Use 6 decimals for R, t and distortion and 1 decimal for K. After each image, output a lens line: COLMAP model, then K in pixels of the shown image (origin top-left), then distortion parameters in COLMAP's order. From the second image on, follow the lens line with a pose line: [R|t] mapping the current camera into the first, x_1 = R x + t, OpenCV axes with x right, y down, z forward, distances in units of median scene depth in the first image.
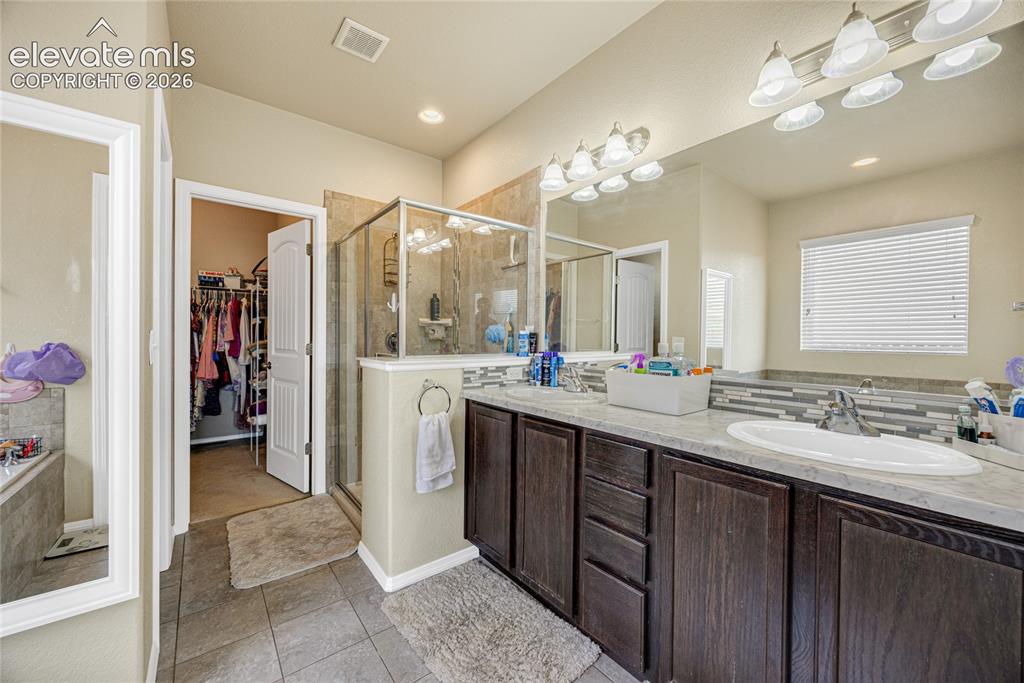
lens RADIAL K [[397.2, 0, 512.7], [0, 397.2, 341.1], [0, 0, 1]] dist [-0.000323, -0.000016]
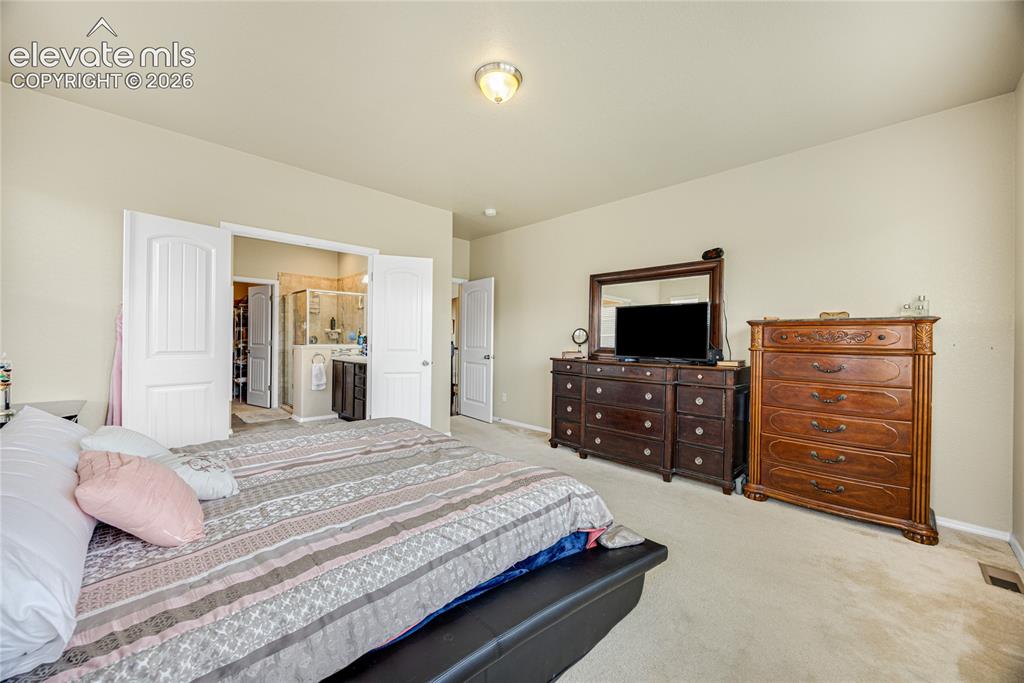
lens RADIAL K [[397.2, 0, 511.2], [0, 397.2, 340.9], [0, 0, 1]] dist [-0.000323, -0.000016]
pose [[0.994932, 0.001161, 0.100542, 0.621513], [-0.000197, 0.999954, -0.009601, 0.030400], [-0.100548, 0.009532, 0.994887, -1.386361]]
